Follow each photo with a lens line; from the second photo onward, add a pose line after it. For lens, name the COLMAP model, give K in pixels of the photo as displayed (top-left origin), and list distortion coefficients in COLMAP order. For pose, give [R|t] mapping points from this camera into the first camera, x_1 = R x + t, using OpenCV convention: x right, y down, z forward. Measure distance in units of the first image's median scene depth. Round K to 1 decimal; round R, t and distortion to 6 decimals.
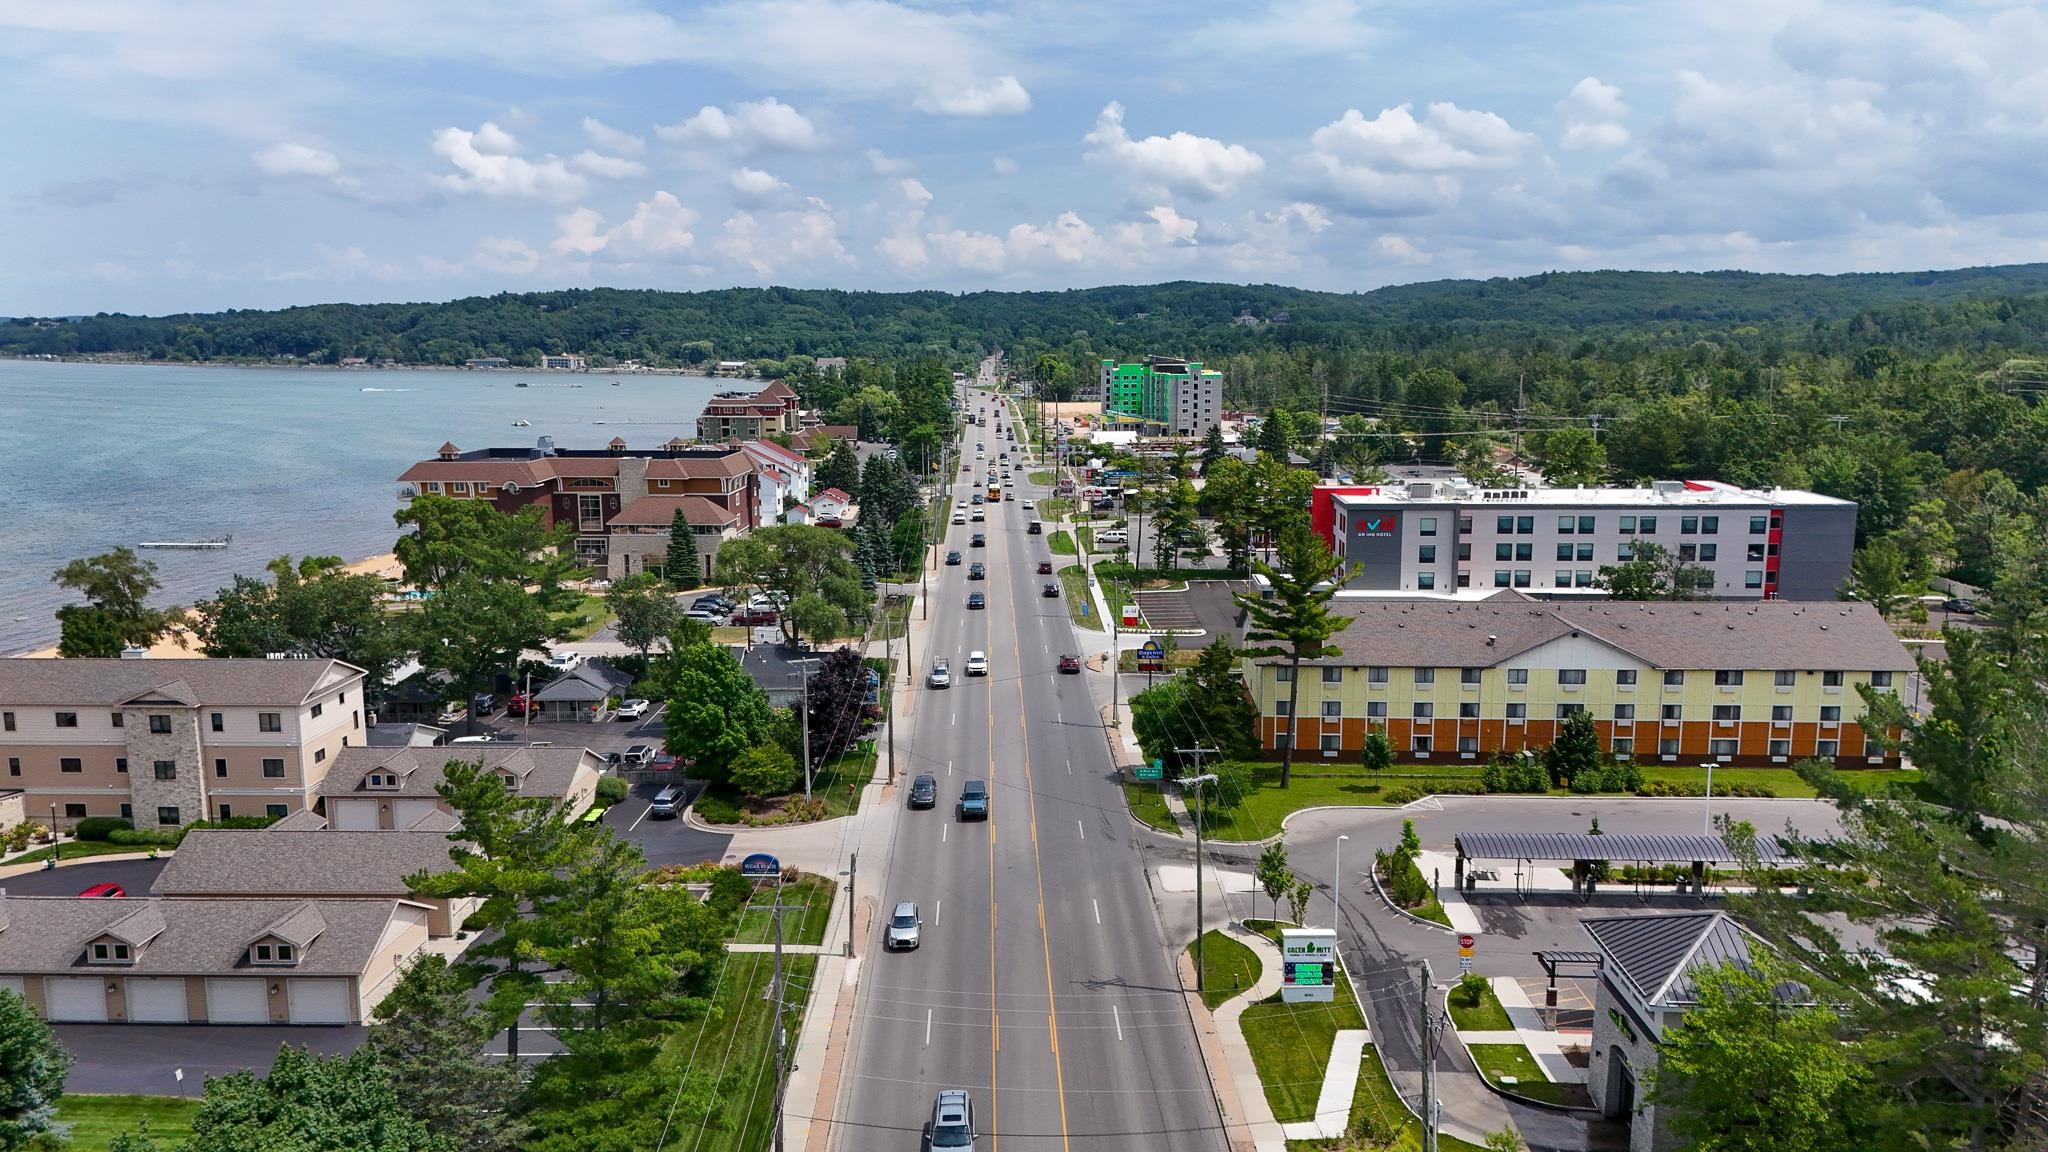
lens RADIAL K [[1492.3, 0, 1033.3], [0, 1492.3, 579.9], [0, 0, 1]] dist [0.055964, -0.051134]
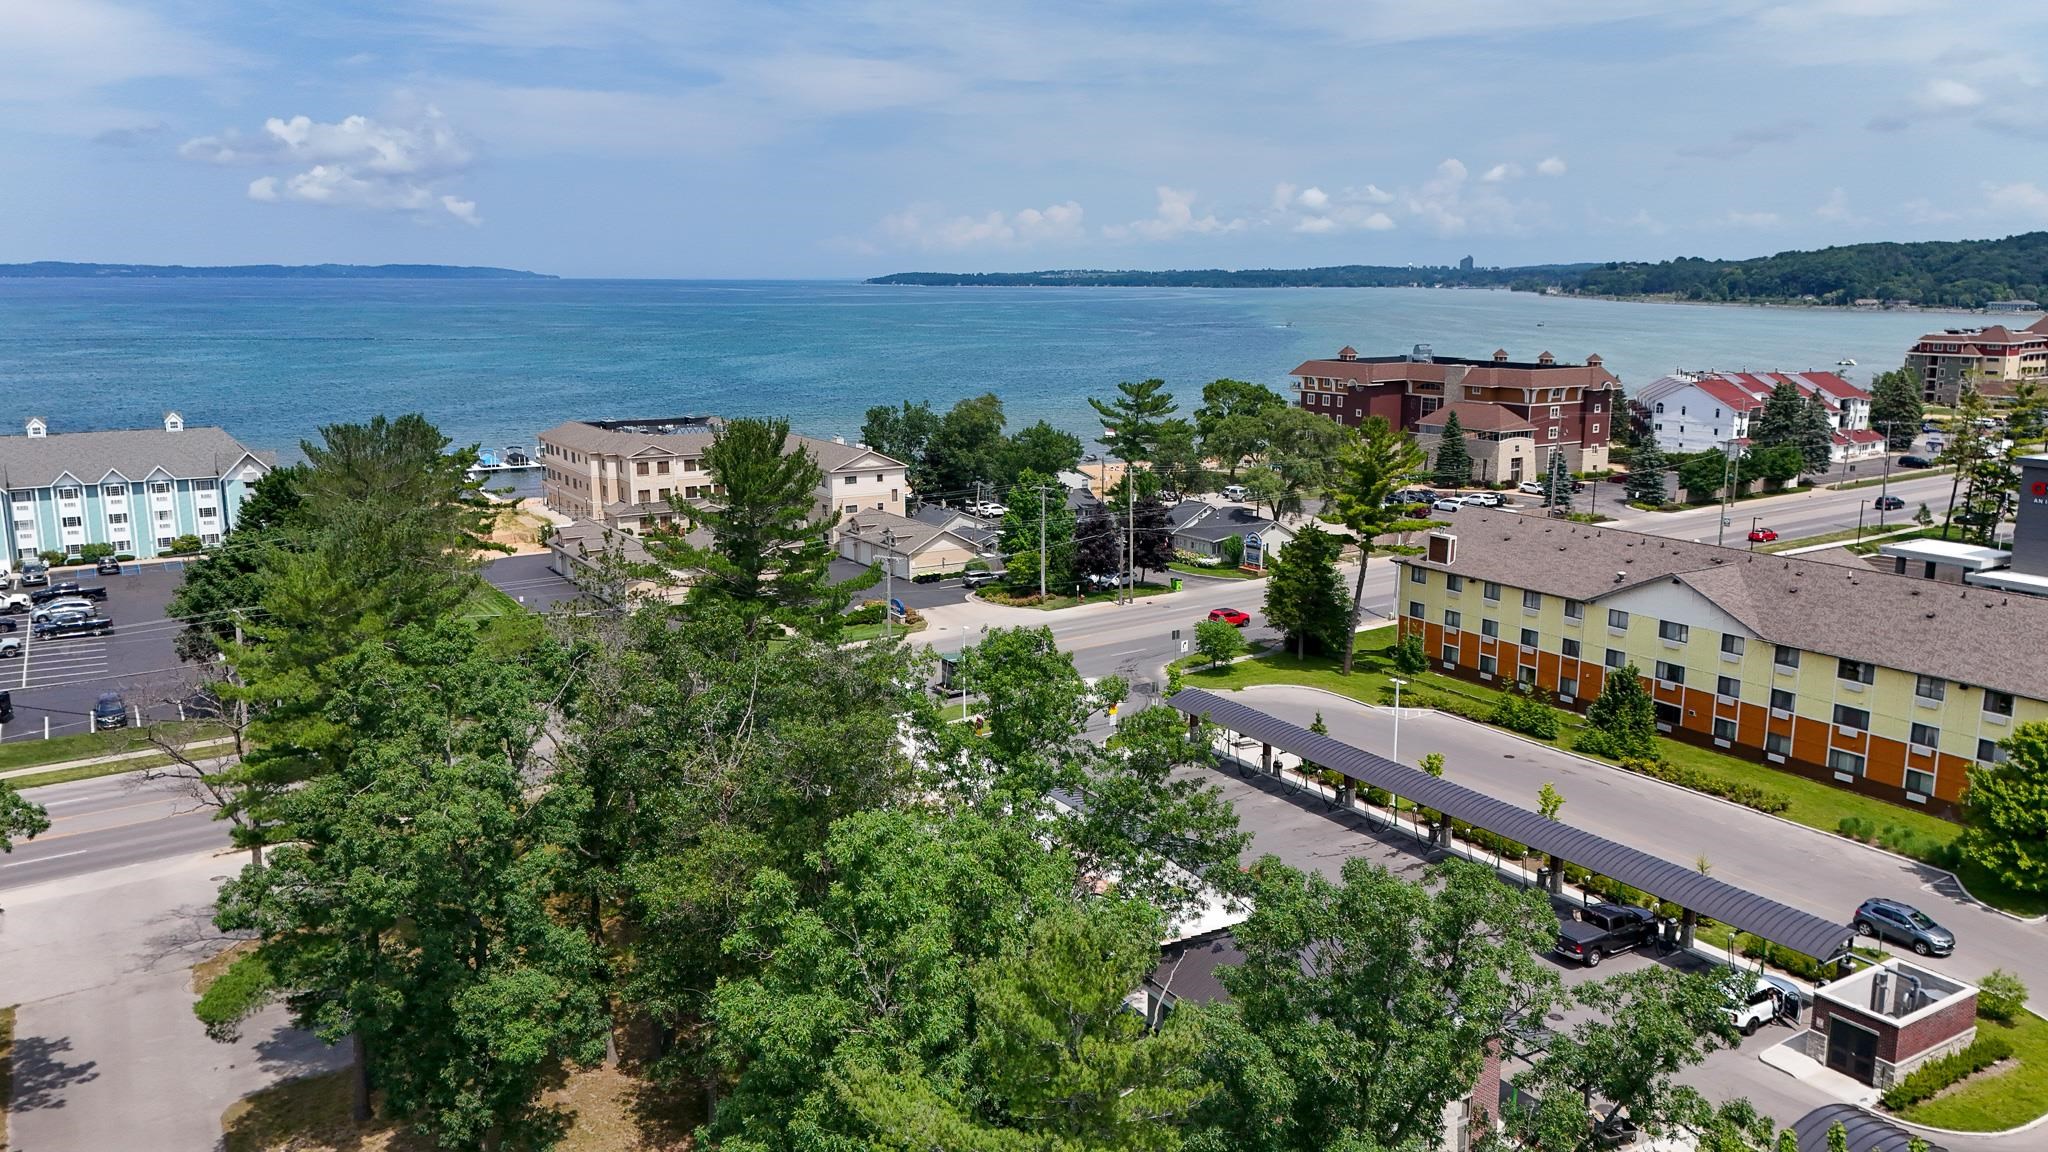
lens RADIAL K [[1492.3, 0, 1029.0], [0, 1492.3, 575.7], [0, 0, 1]] dist [0.055964, -0.051134]
pose [[0.568770, 0.166175, -0.805535, 0.820268], [-0.139213, 0.984697, 0.104839, -0.003905], [0.810629, 0.052512, 0.583200, 0.219023]]
